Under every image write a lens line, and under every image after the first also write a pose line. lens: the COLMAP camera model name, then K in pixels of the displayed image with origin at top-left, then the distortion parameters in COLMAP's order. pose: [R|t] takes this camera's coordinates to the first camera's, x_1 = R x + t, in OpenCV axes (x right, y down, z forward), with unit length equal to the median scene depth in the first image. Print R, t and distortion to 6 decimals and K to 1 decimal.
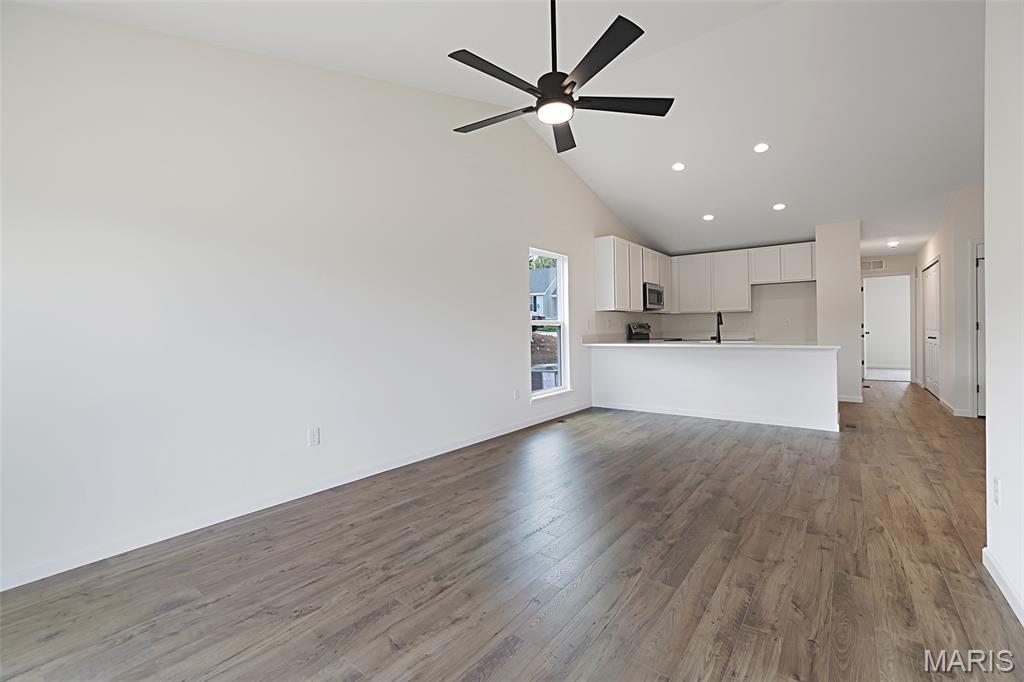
lens RADIAL K [[444.3, 0, 523.0], [0, 444.3, 329.0], [0, 0, 1]] dist [-0.030398, 0.017465]
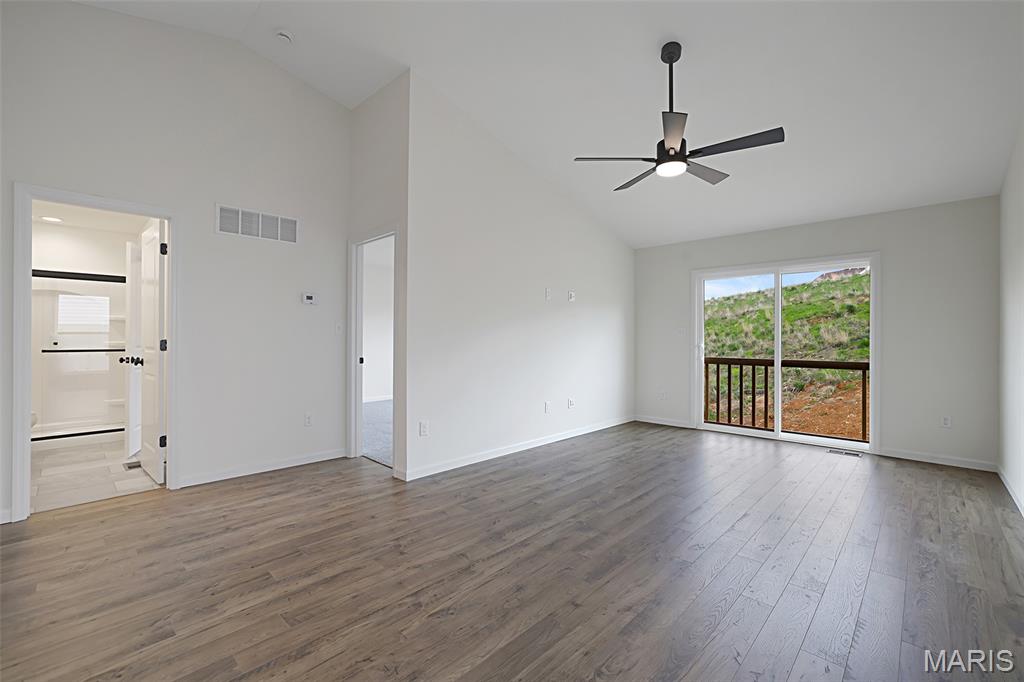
lens RADIAL K [[439.9, 0, 511.0], [0, 439.9, 336.4], [0, 0, 1]] dist [-0.038487, 0.015591]
pose [[-0.991481, 0.007507, 0.130032, 0.260761], [0.006811, 0.999960, -0.005793, -0.008083], [-0.130070, -0.004858, -0.991493, 1.595649]]
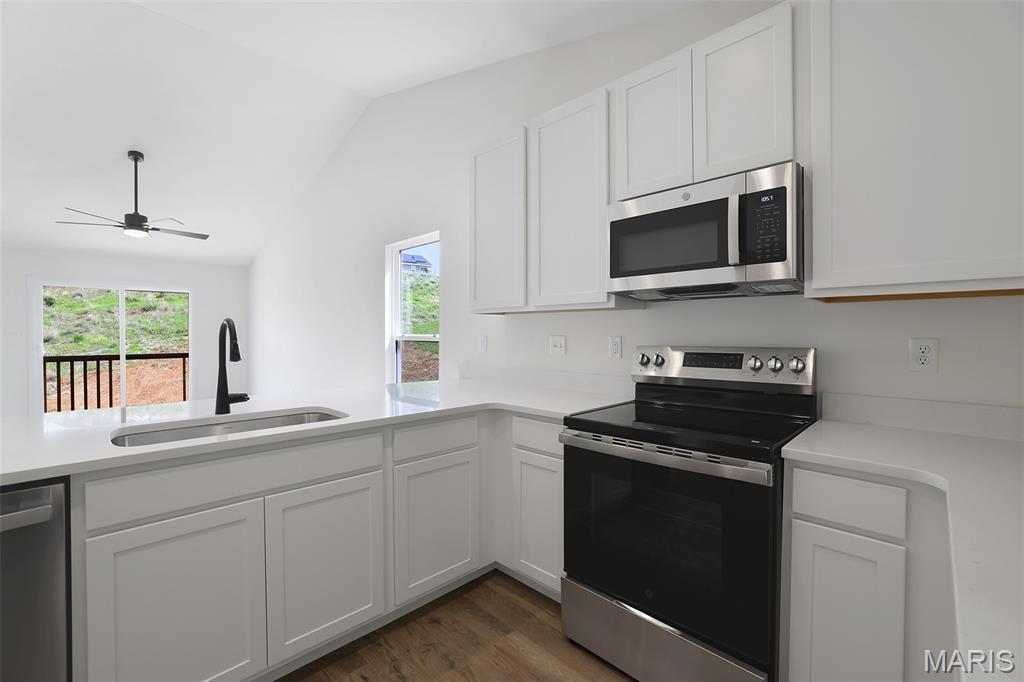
lens RADIAL K [[439.9, 0, 511.0], [0, 439.9, 336.4], [0, 0, 1]] dist [-0.038487, 0.015591]
pose [[-0.159506, 0.020005, -0.986994, 1.177052], [-0.000285, 0.999794, 0.020311, -0.053222], [0.987197, 0.003521, -0.159468, 2.043903]]
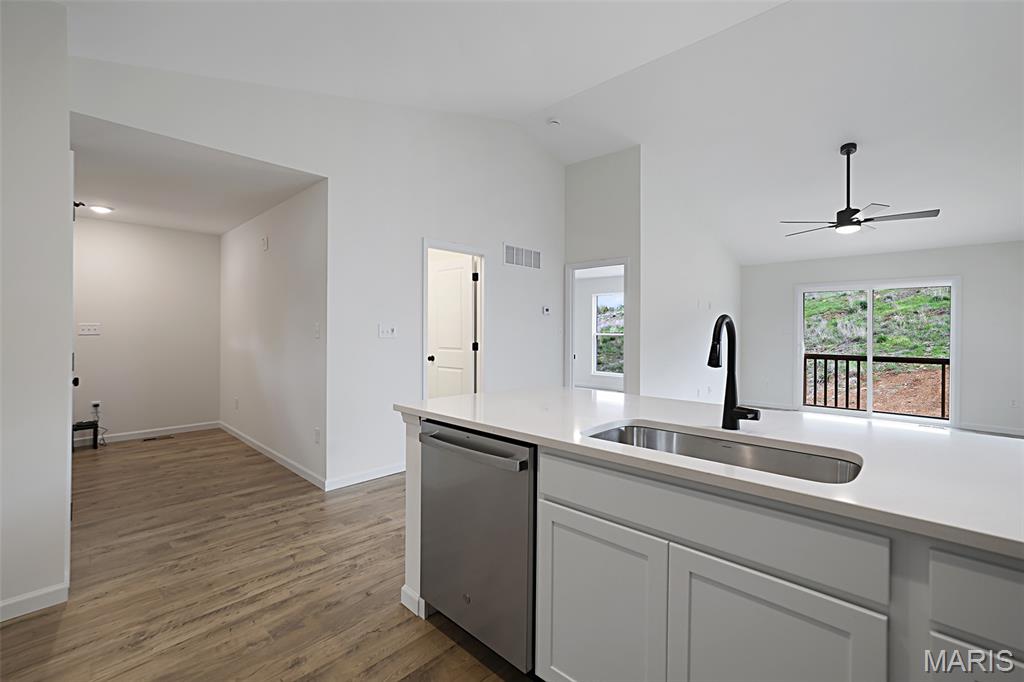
lens RADIAL K [[439.9, 0, 511.0], [0, 439.9, 336.4], [0, 0, 1]] dist [-0.038487, 0.015591]
pose [[-0.992657, 0.002493, 0.120939, 0.882016], [0.004143, 0.999902, 0.013399, -0.049324], [-0.120894, 0.013802, -0.992569, 2.078396]]
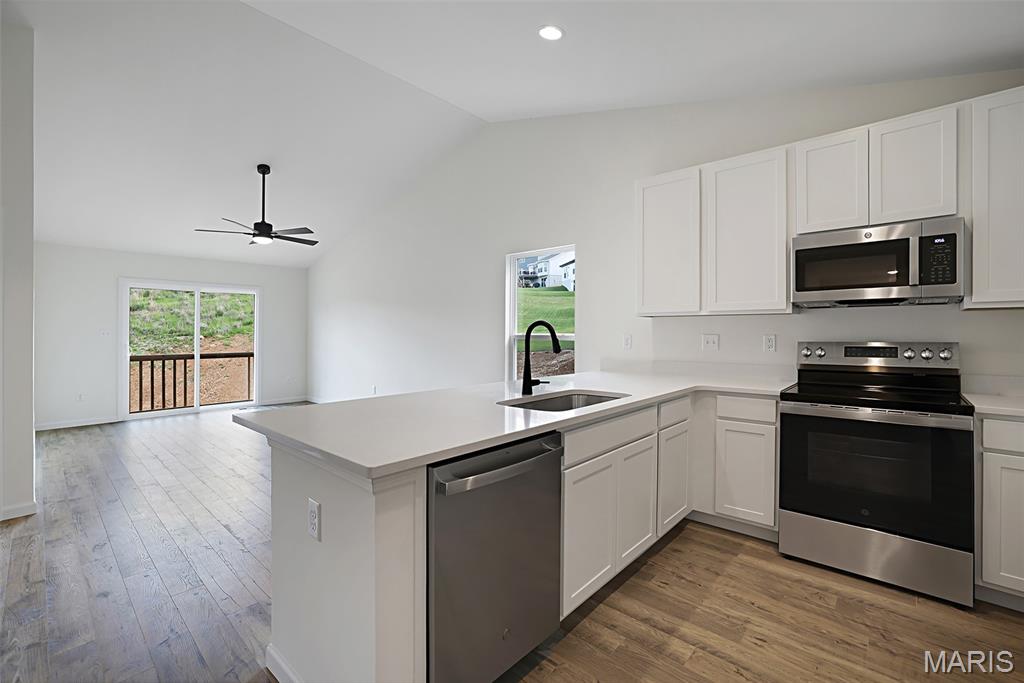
lens RADIAL K [[445.2, 0, 504.9], [0, 445.2, 333.0], [0, 0, 1]] dist [-0.041279, 0.020284]
pose [[-0.106837, 0.012199, -0.994202, 1.414662], [-0.000139, 0.999925, 0.012284, -0.054321], [0.994277, 0.001451, -0.106827, 1.655336]]
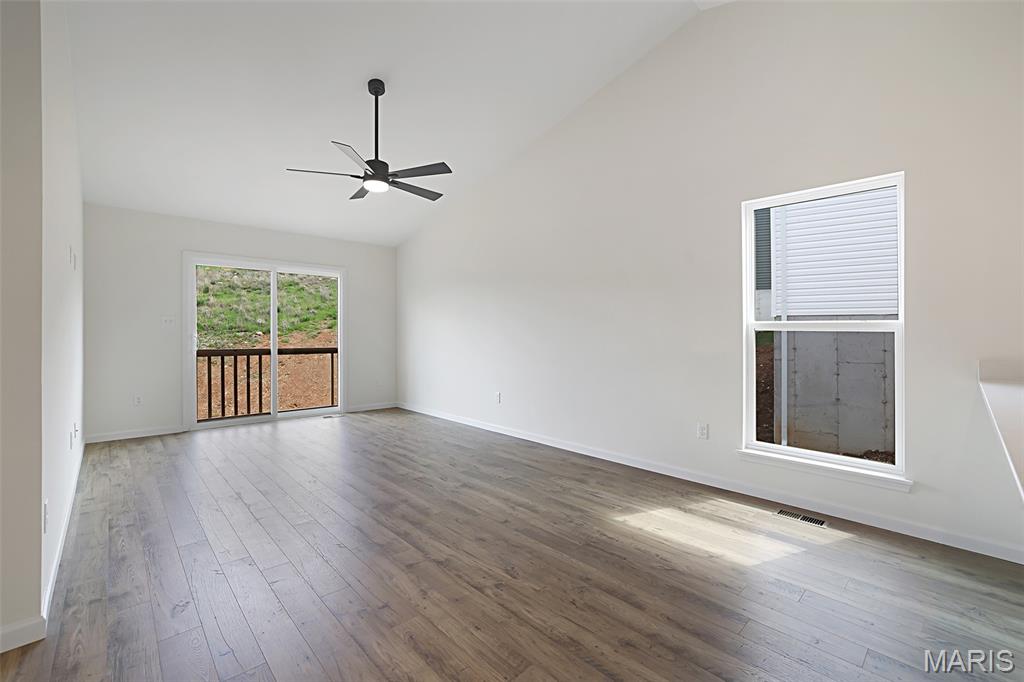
lens RADIAL K [[439.9, 0, 511.0], [0, 439.9, 336.4], [0, 0, 1]] dist [-0.038487, 0.015591]
pose [[-0.176020, 0.017559, -0.984230, 1.003264], [-0.006843, 0.999795, 0.019061, -0.015403], [0.984363, 0.010090, -0.175864, 1.186288]]
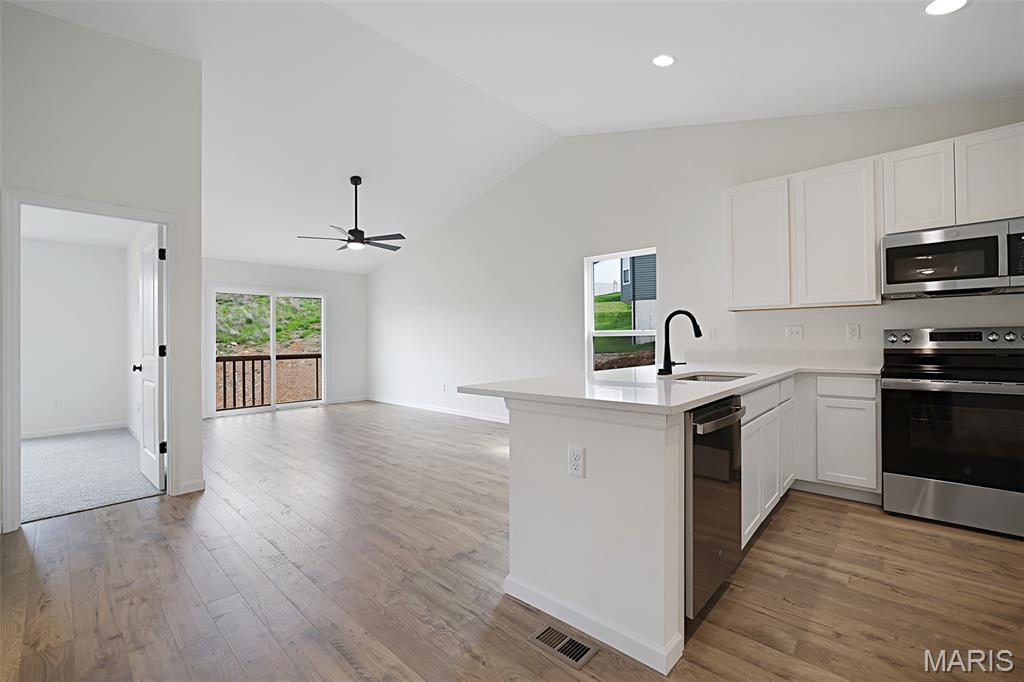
lens RADIAL K [[439.9, 0, 511.0], [0, 439.9, 336.4], [0, 0, 1]] dist [-0.038487, 0.015591]
pose [[-0.111067, 0.006079, -0.993794, 1.539463], [0.009061, 0.999946, 0.005104, -0.024089], [0.993772, -0.008438, -0.111116, 1.421623]]
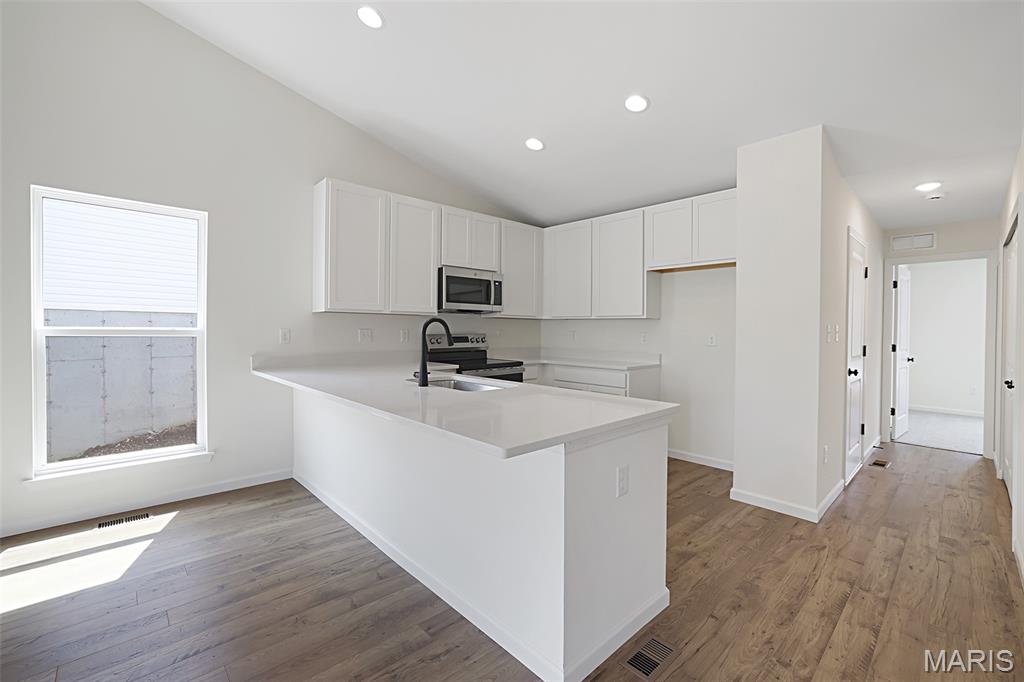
lens RADIAL K [[438.0, 0, 515.2], [0, 438.0, 331.8], [0, 0, 1]] dist [-0.045771, 0.017429]
pose [[0.983638, 0.024706, -0.178453, 0.992757], [-0.024257, 0.999695, 0.004697, -0.046323], [0.178515, -0.000291, 0.983937, 0.930748]]
